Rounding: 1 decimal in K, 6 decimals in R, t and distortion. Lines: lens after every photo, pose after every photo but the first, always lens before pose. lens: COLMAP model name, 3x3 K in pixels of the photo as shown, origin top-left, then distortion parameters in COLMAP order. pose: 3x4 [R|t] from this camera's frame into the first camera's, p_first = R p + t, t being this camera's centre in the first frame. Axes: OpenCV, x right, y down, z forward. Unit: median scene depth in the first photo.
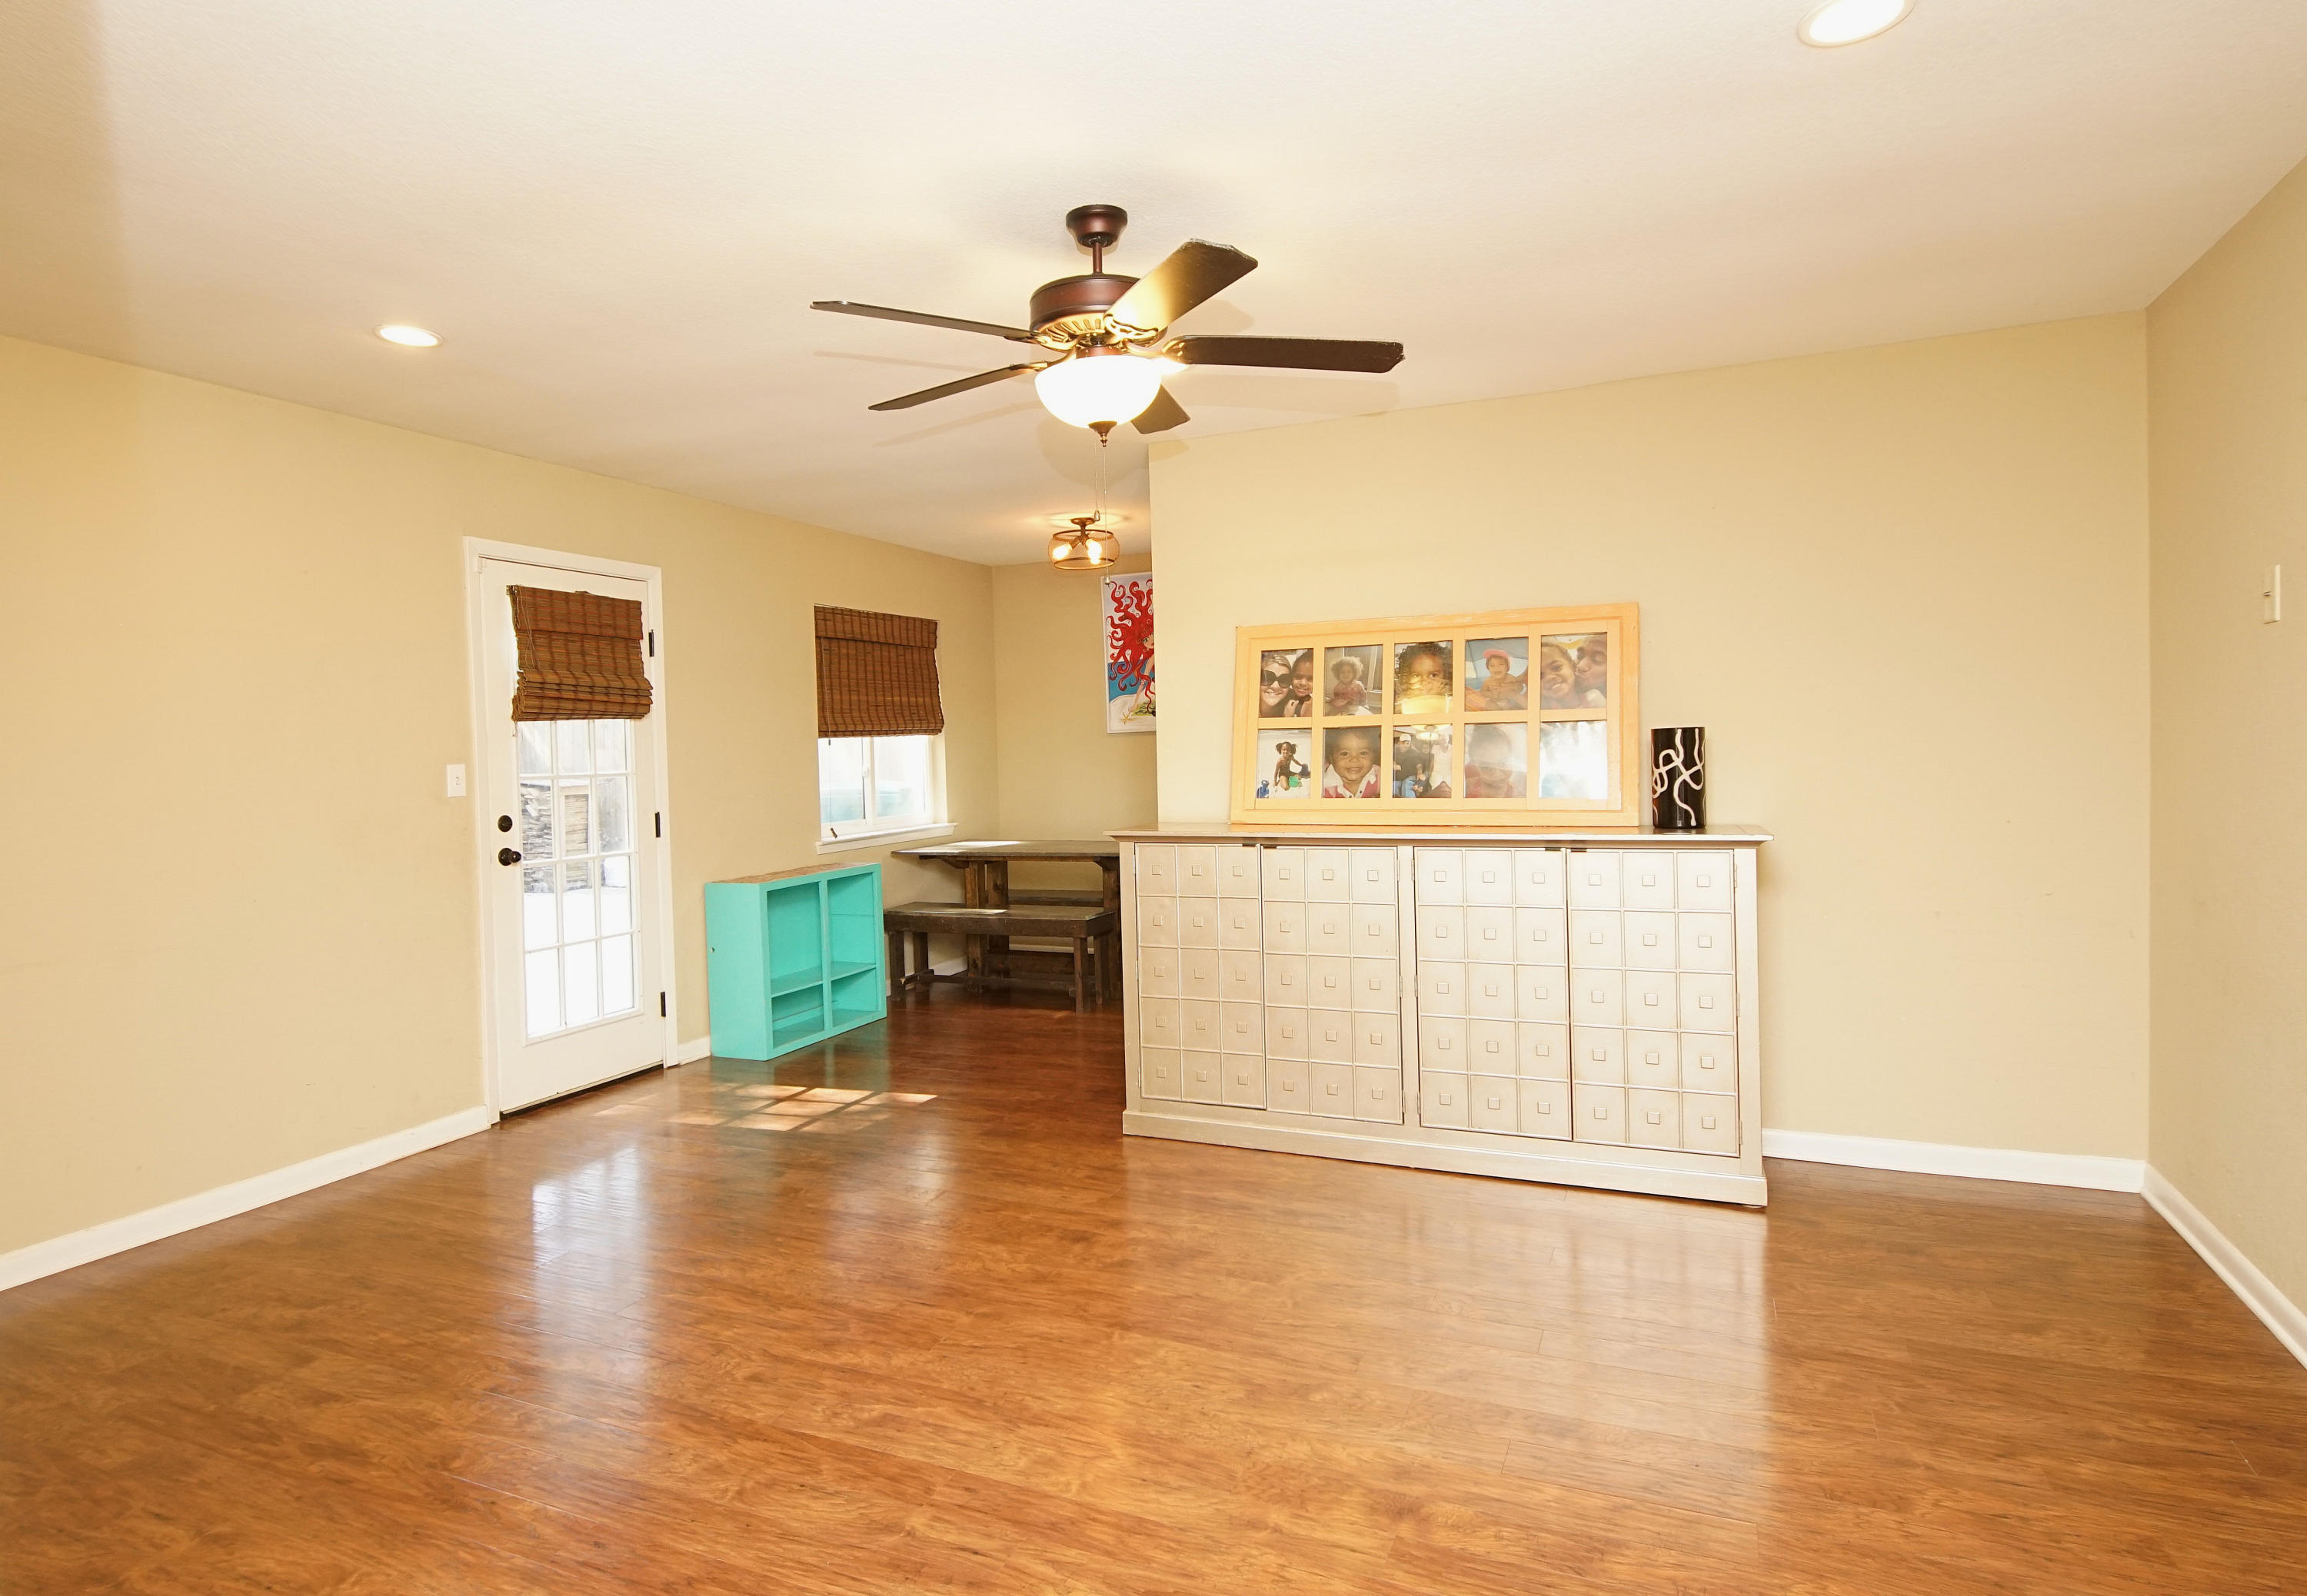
lens RADIAL K [[1281.8, 0, 1091.5], [0, 1281.8, 783.2], [0, 0, 1]] dist [0.014927, -0.001718]
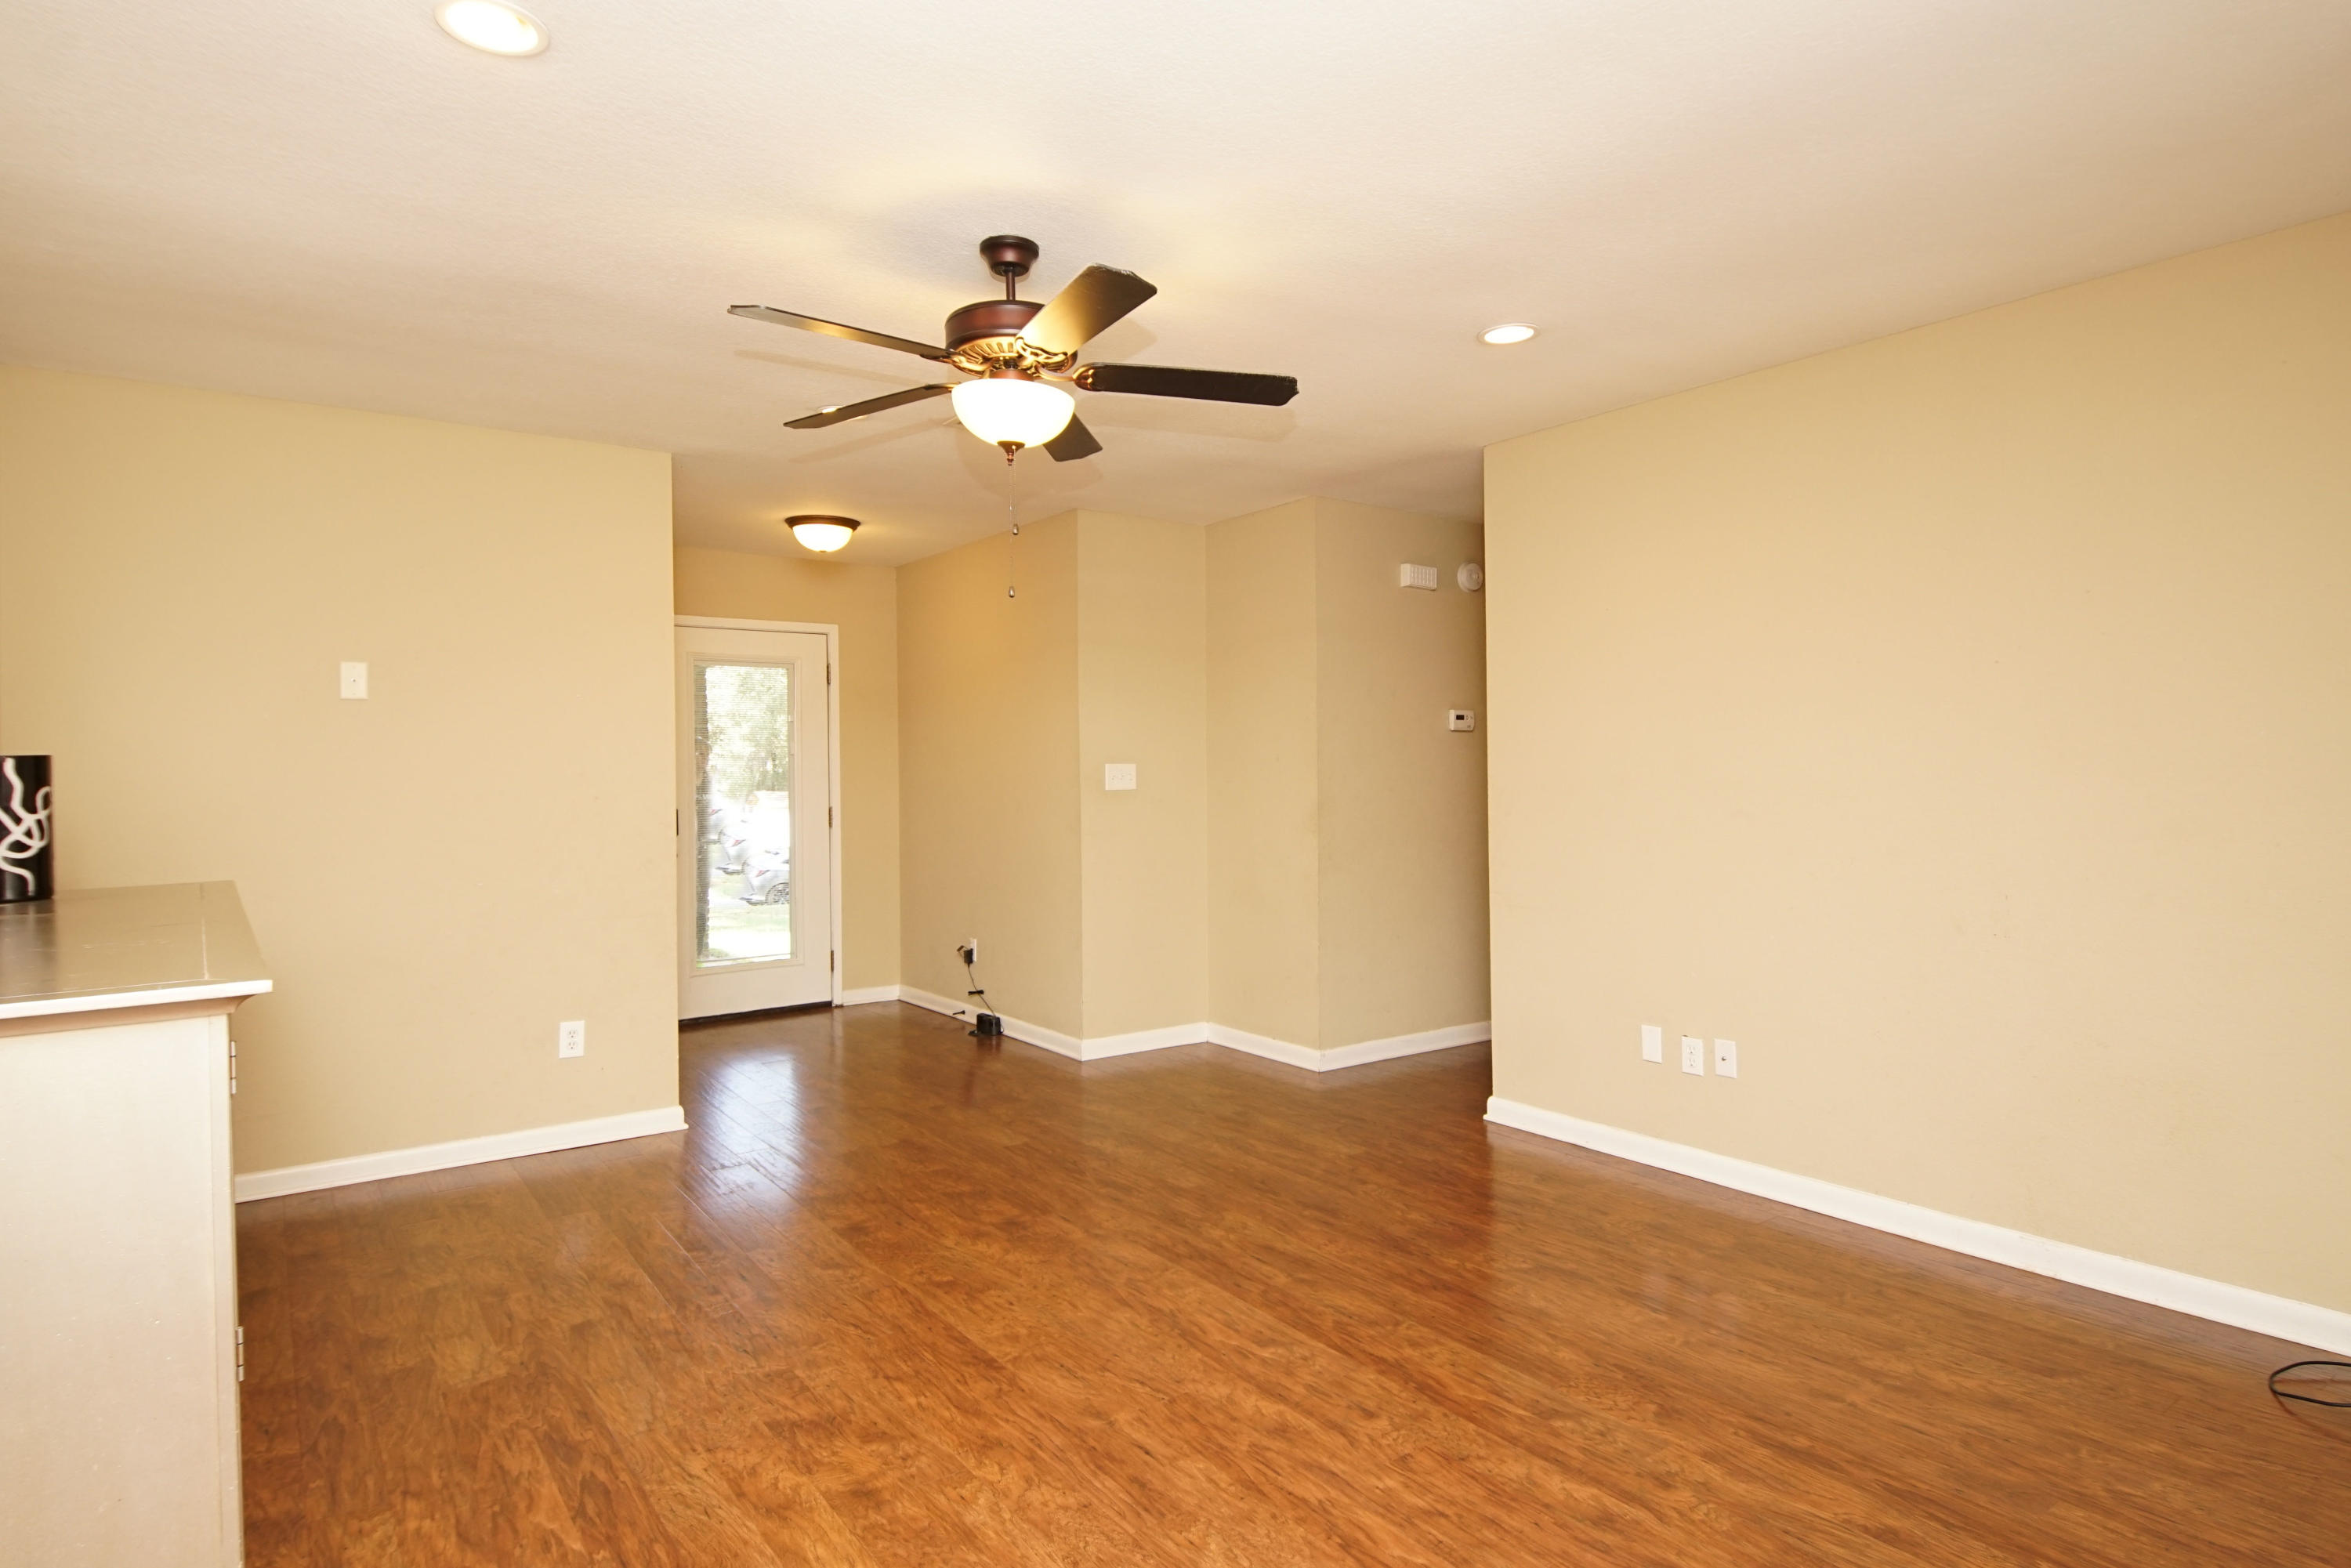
lens RADIAL K [[1257.1, 0, 1154.2], [0, 1257.1, 769.0], [0, 0, 1]] dist [0.045266, -0.047725]
pose [[-0.869856, 0.034560, 0.492094, -0.364515], [0.045111, 0.998936, 0.009585, -0.012751], [-0.491239, 0.030536, -0.870490, 1.141975]]
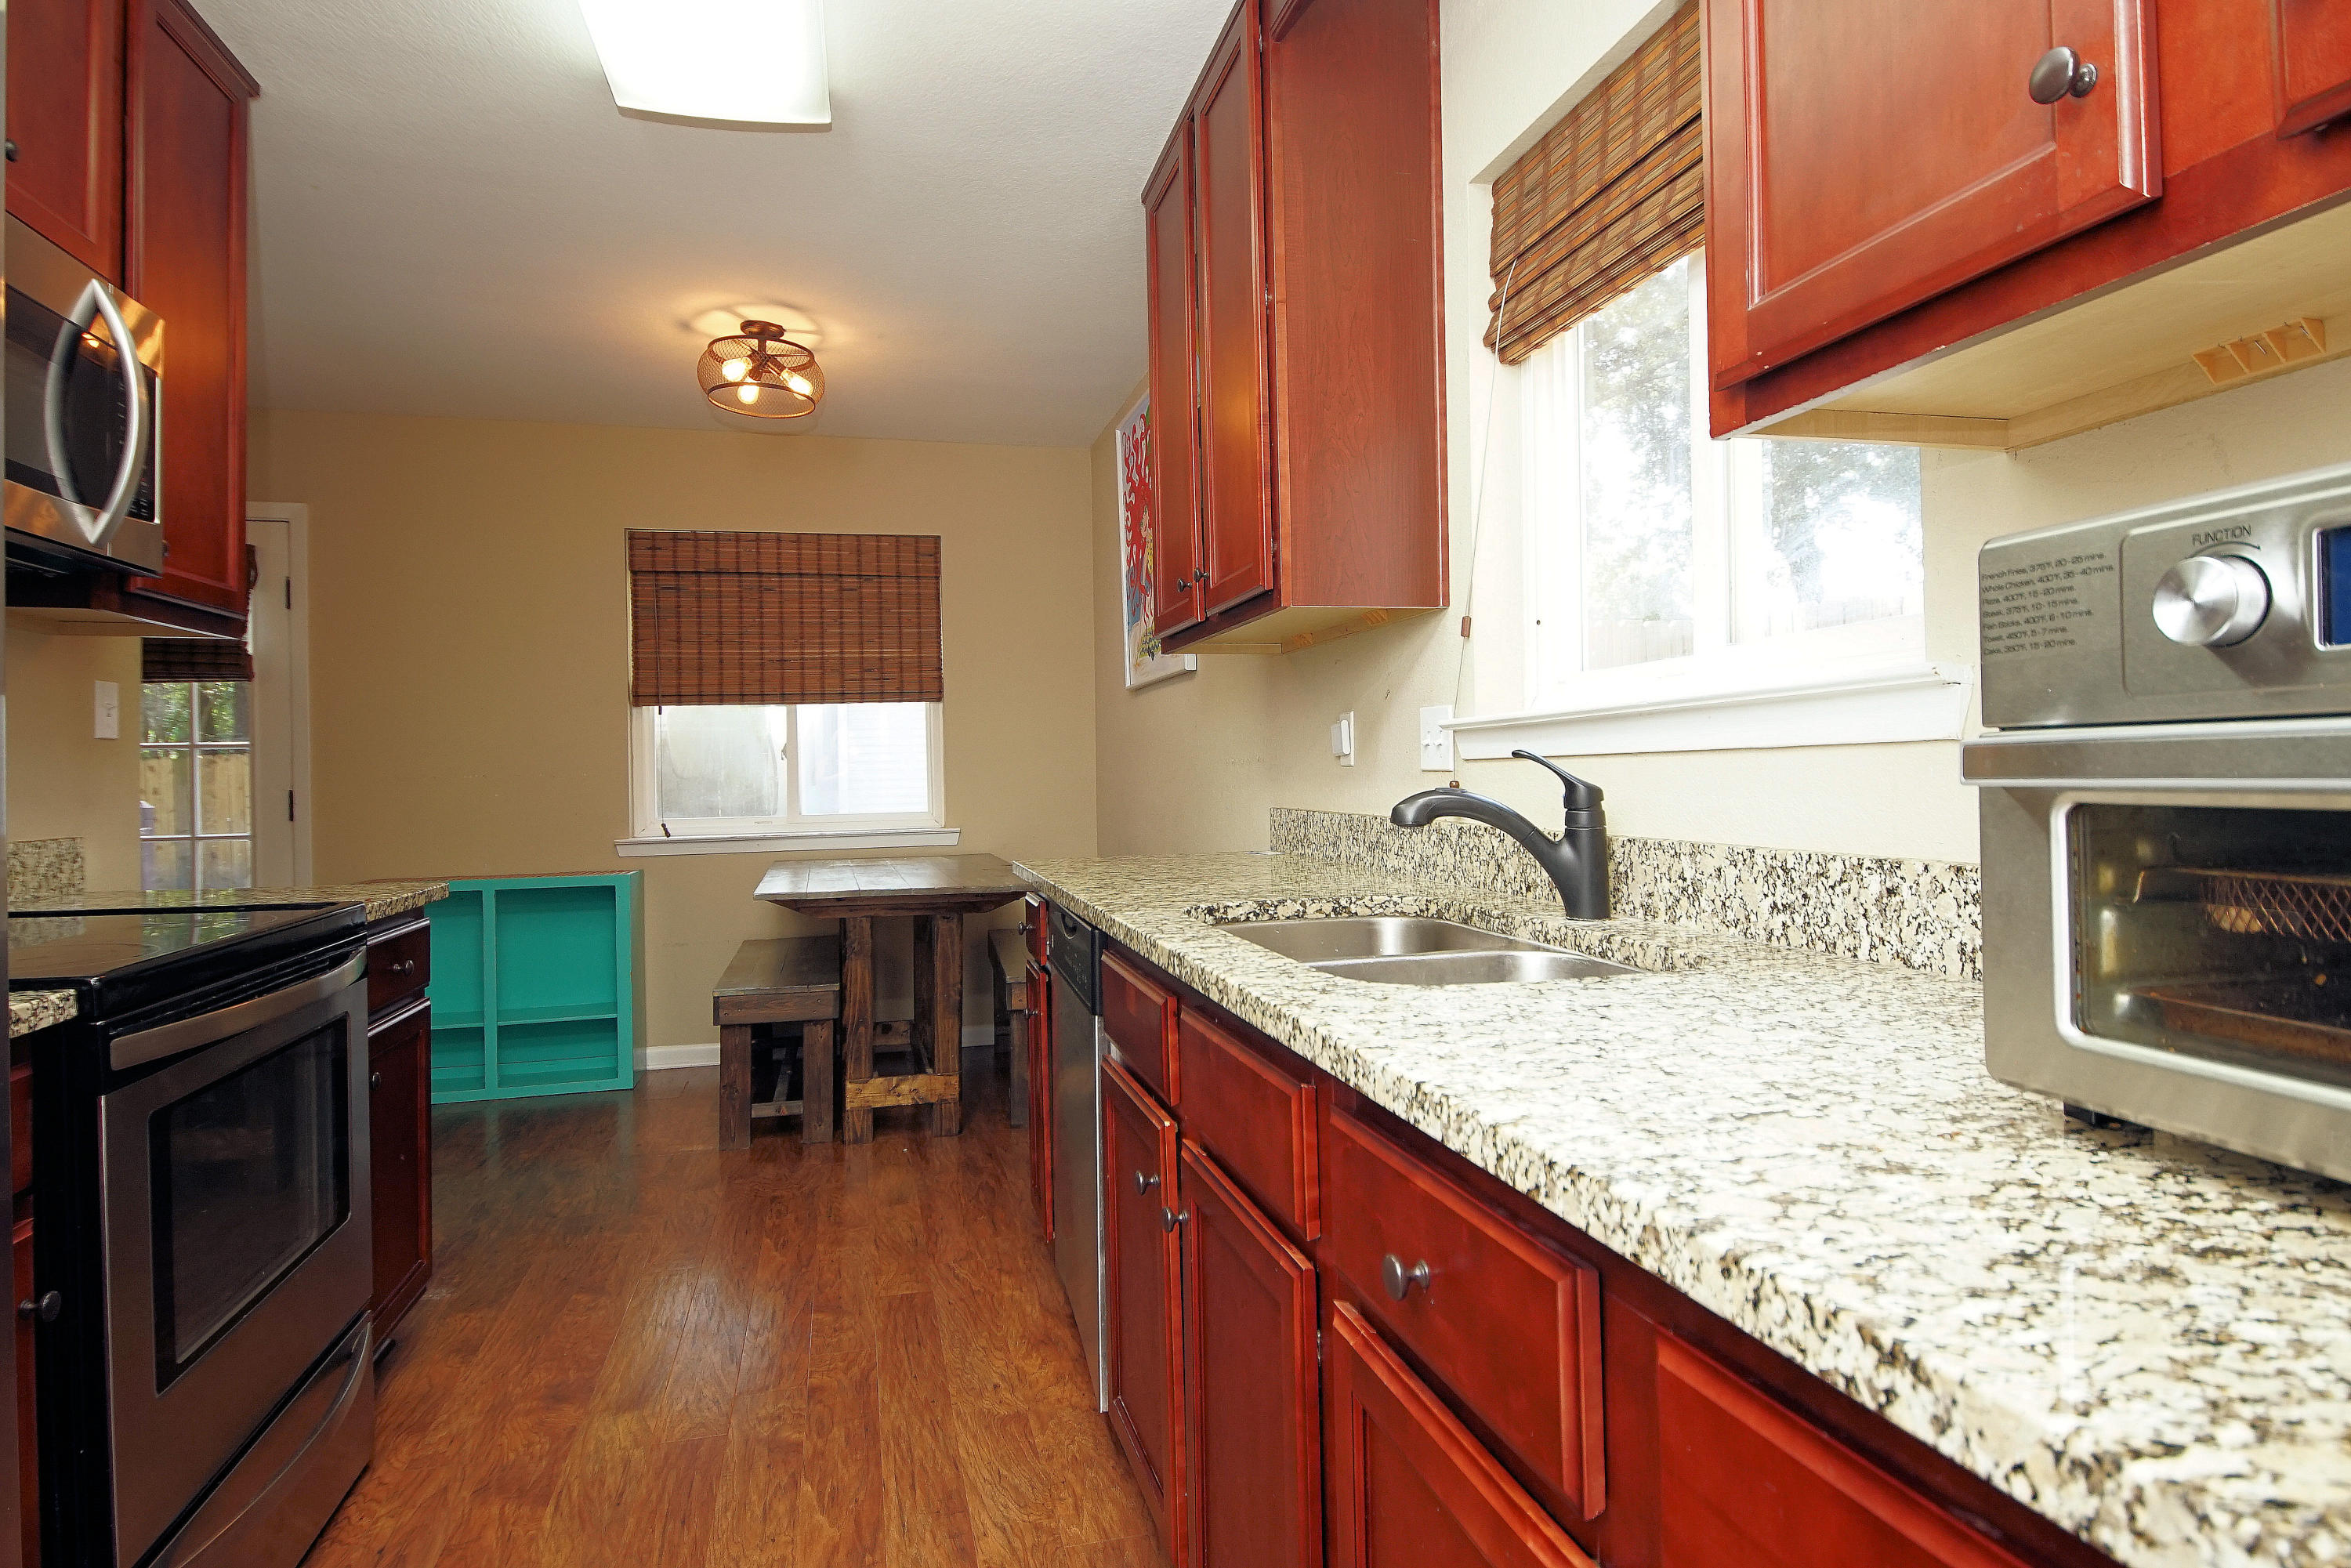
lens RADIAL K [[1257.1, 0, 1154.2], [0, 1257.1, 769.0], [0, 0, 1]] dist [0.045266, -0.047725]
pose [[0.623650, 0.018750, -0.781479, 0.825264], [-0.018937, 0.999781, 0.008875, -0.013550], [0.781475, 0.009265, 0.623868, 1.118638]]
